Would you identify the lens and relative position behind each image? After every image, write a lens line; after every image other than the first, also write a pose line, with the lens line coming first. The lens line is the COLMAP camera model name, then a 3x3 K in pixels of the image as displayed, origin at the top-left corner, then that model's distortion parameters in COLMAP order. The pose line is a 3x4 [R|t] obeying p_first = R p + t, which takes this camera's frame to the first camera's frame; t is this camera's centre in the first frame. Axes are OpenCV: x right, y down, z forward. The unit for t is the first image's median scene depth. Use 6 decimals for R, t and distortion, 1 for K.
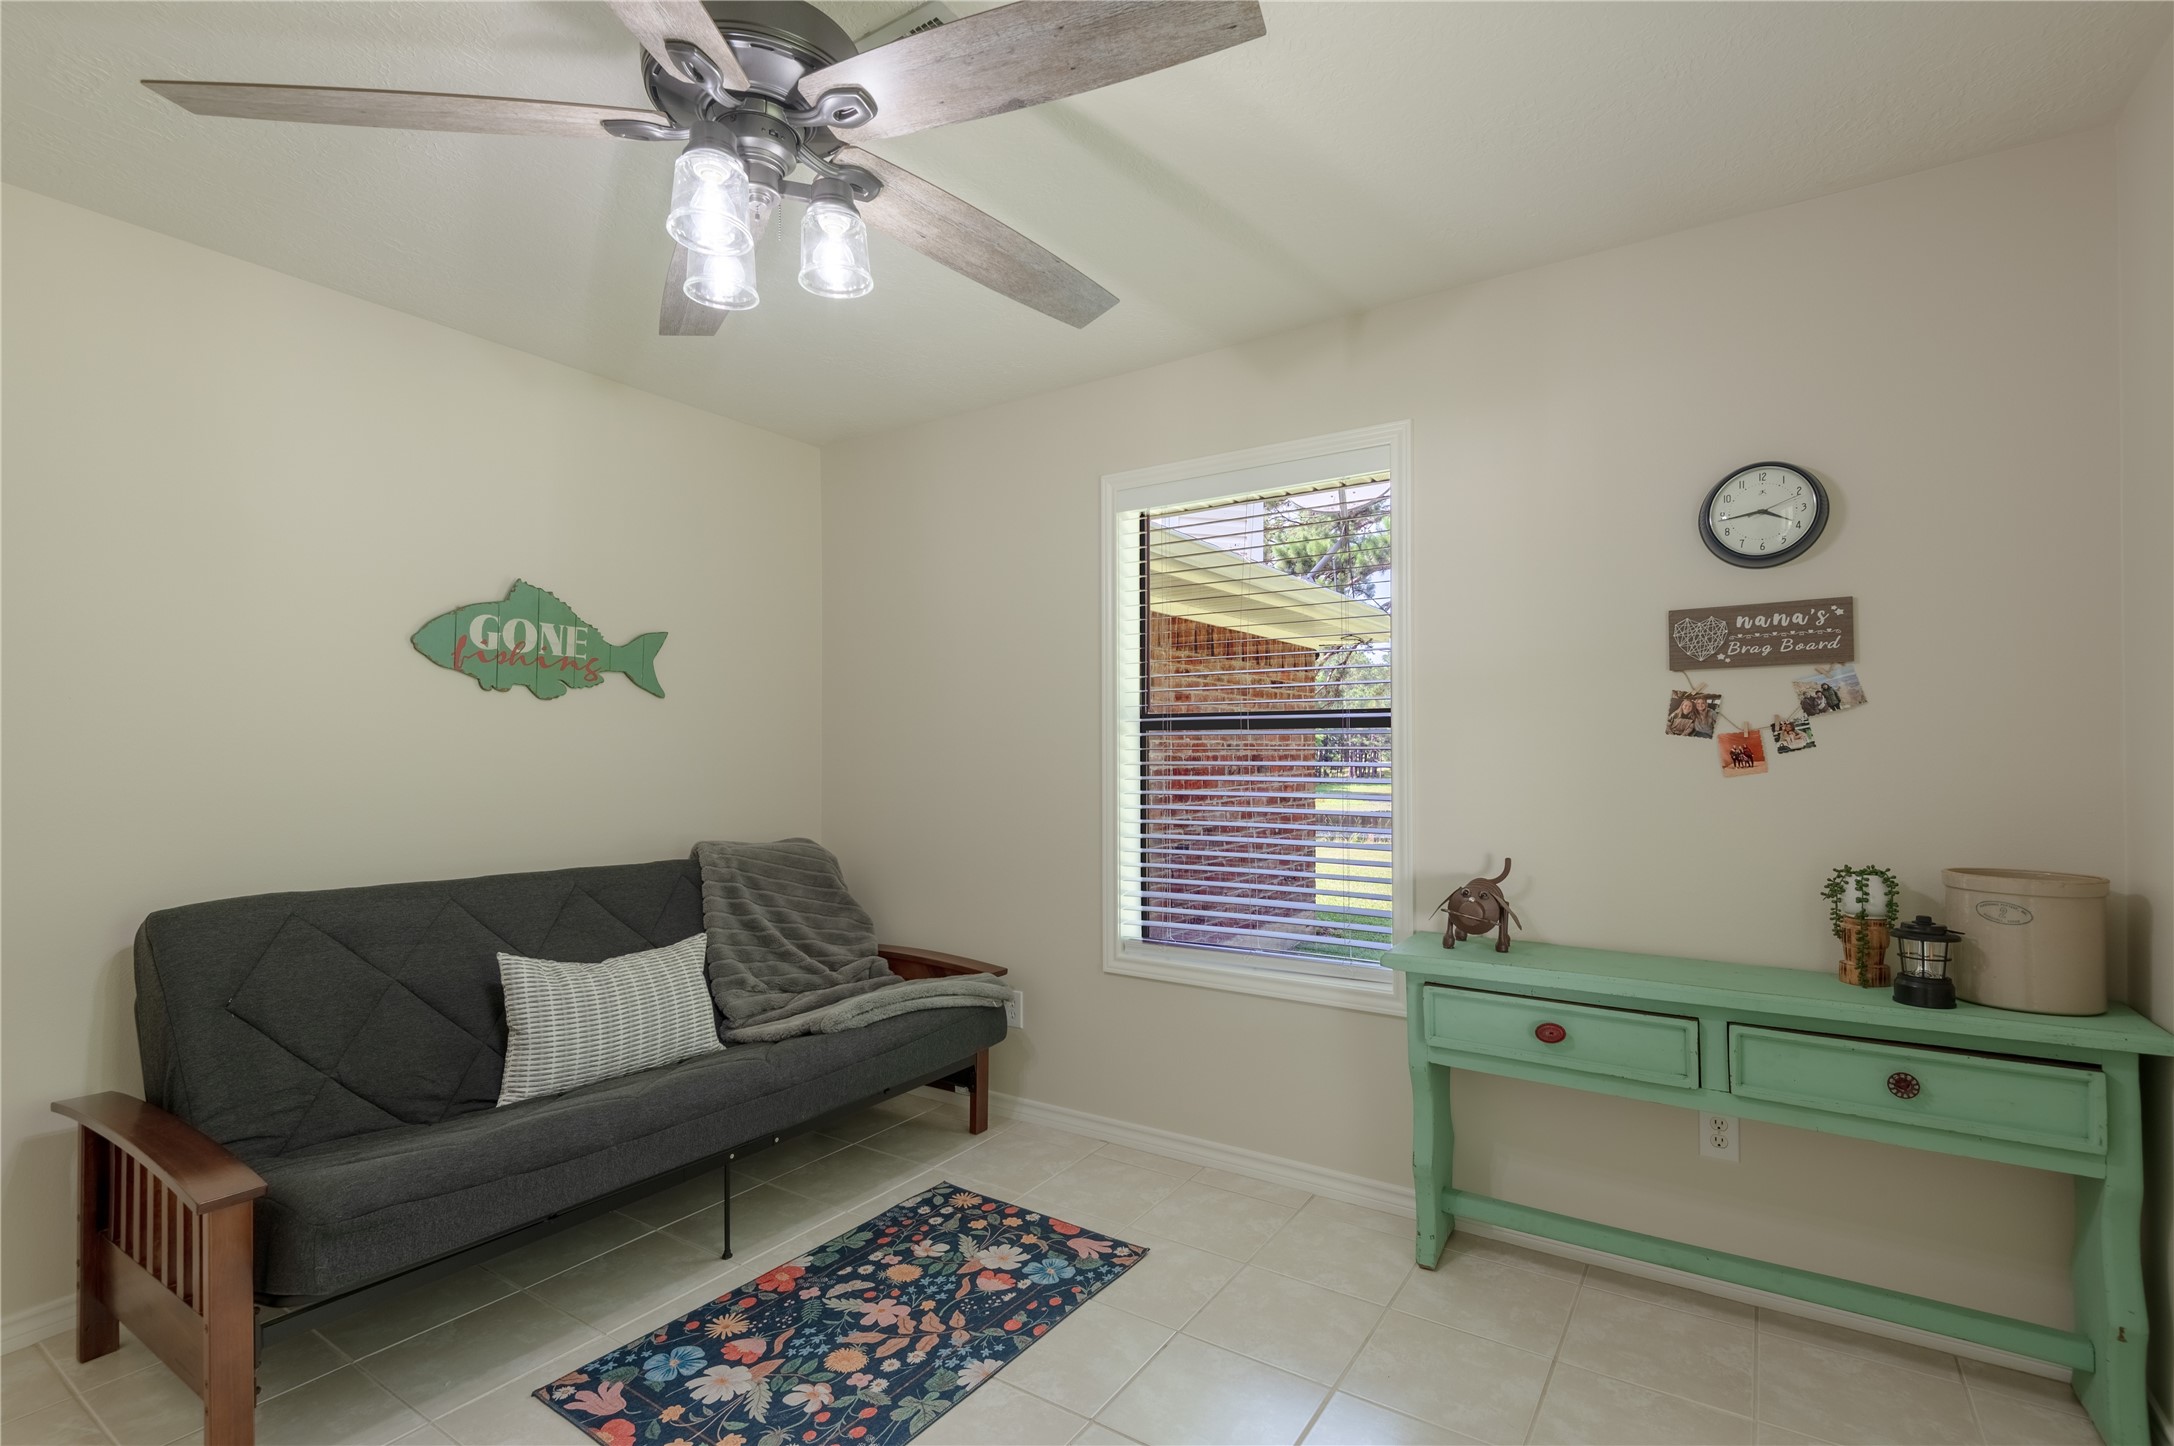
lens RADIAL K [[1002.4, 0, 1005.9], [0, 1002.4, 739.9], [0, 0, 1]] dist [0.020087, -0.000766]
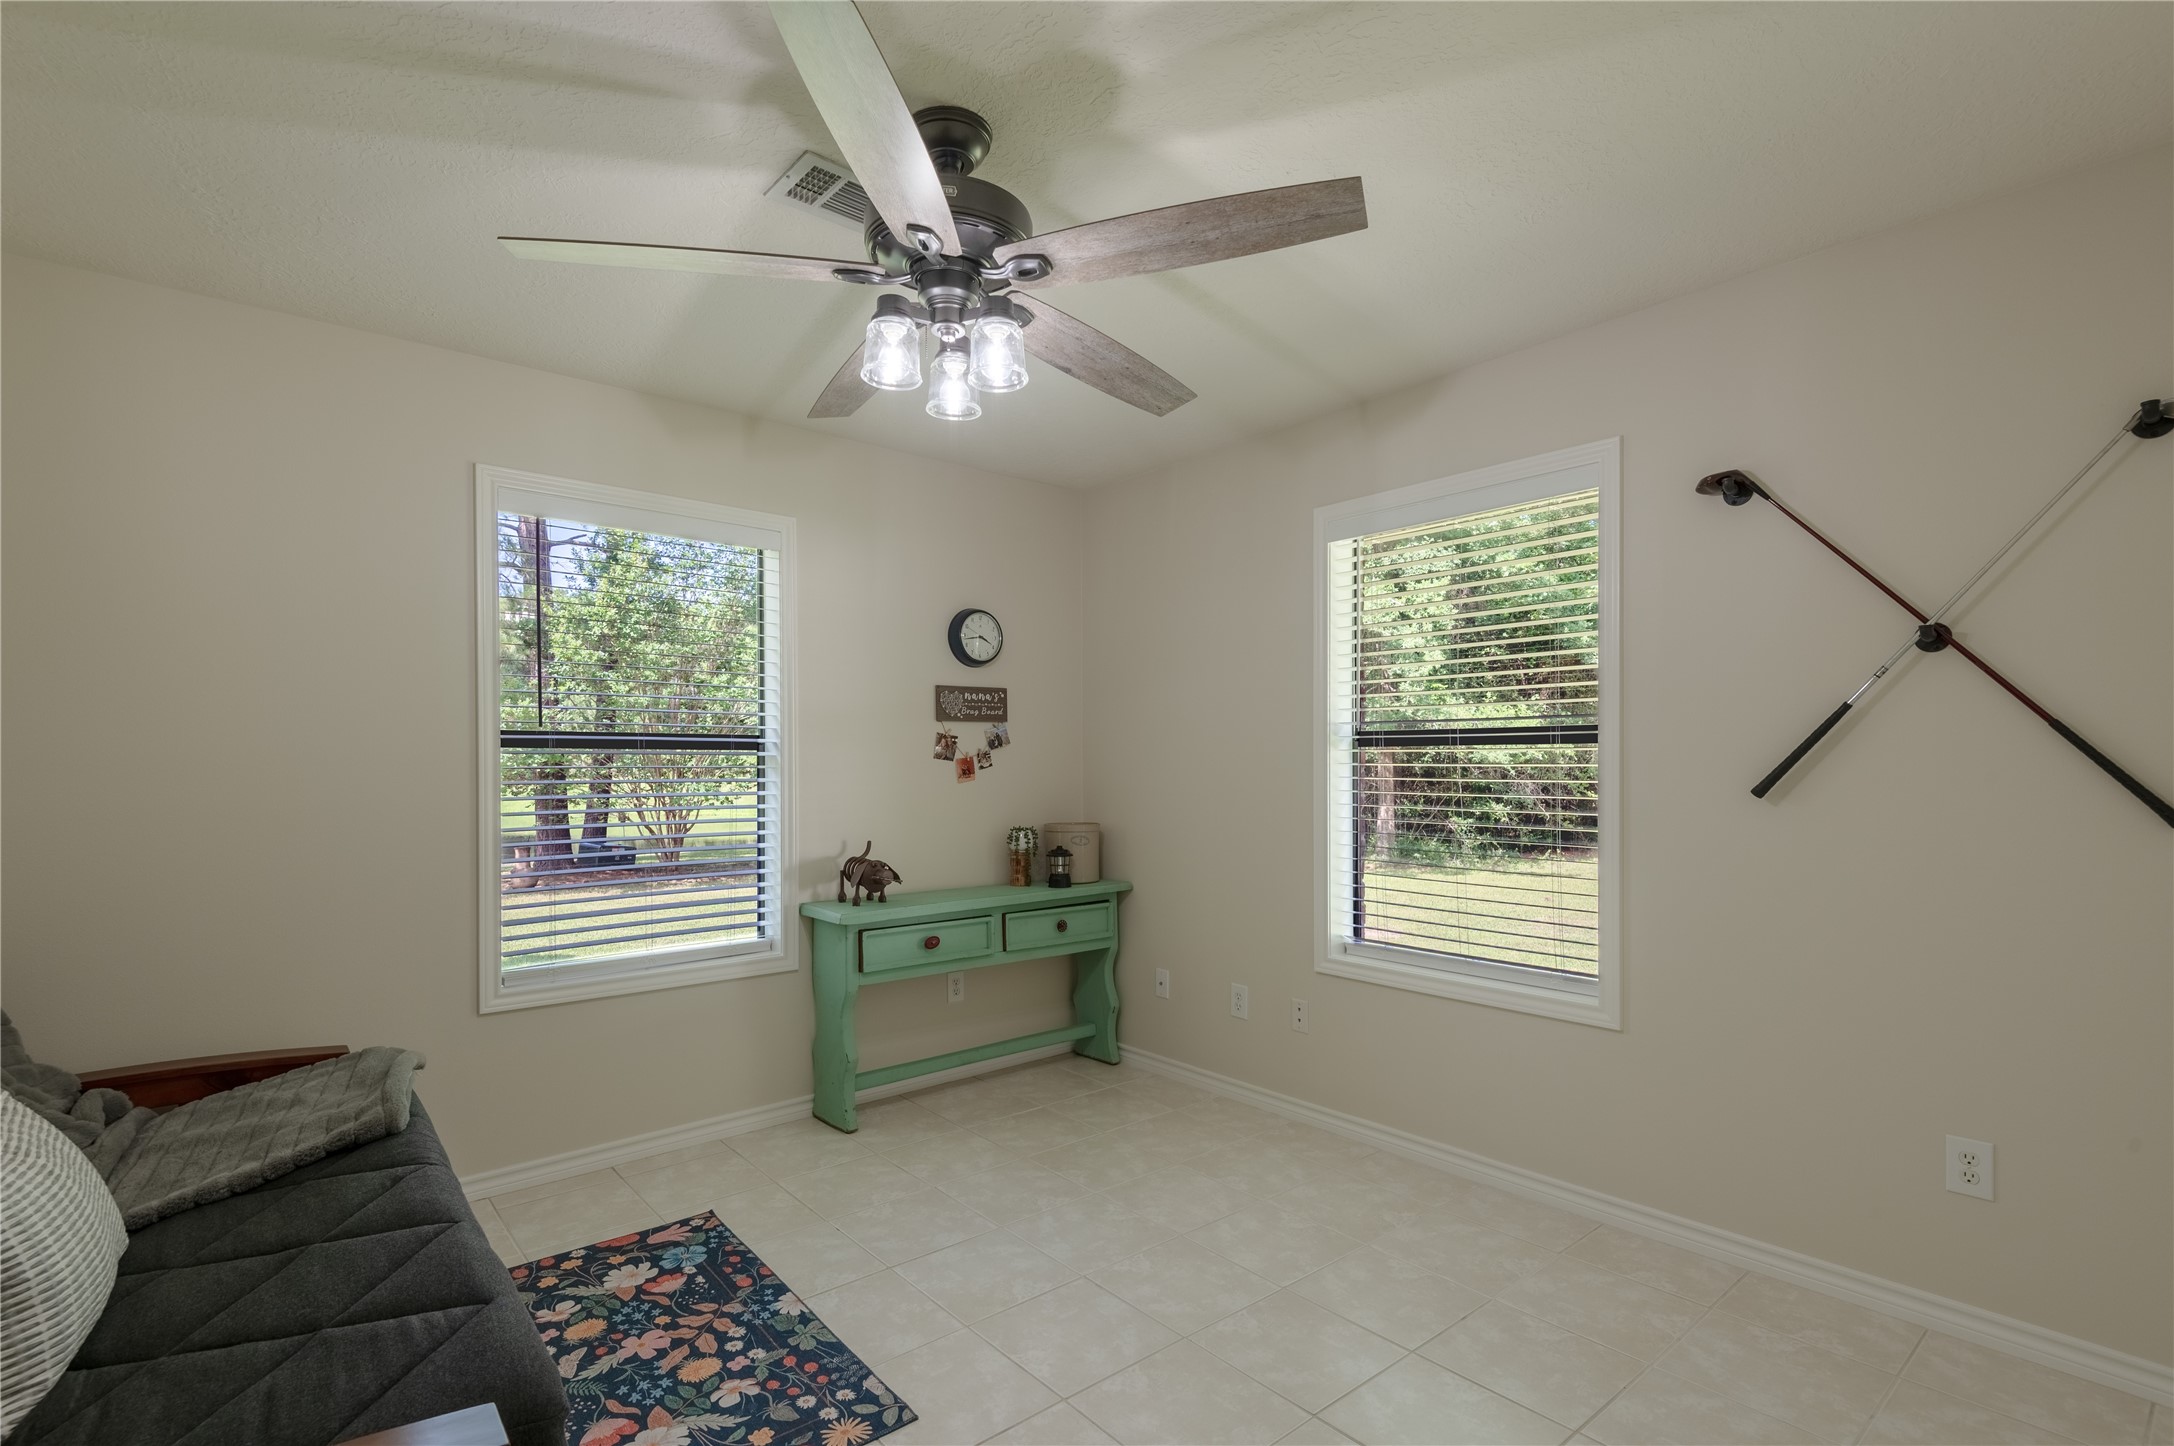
lens RADIAL K [[1039.0, 0, 1085.6], [0, 1039.0, 754.7], [0, 0, 1]] dist [0.000312, -0.000574]
pose [[0.255255, 0.013694, 0.966777, -0.997344], [-0.000603, 0.999902, -0.014004, 0.012564], [-0.966873, 0.002992, 0.255239, 0.334948]]
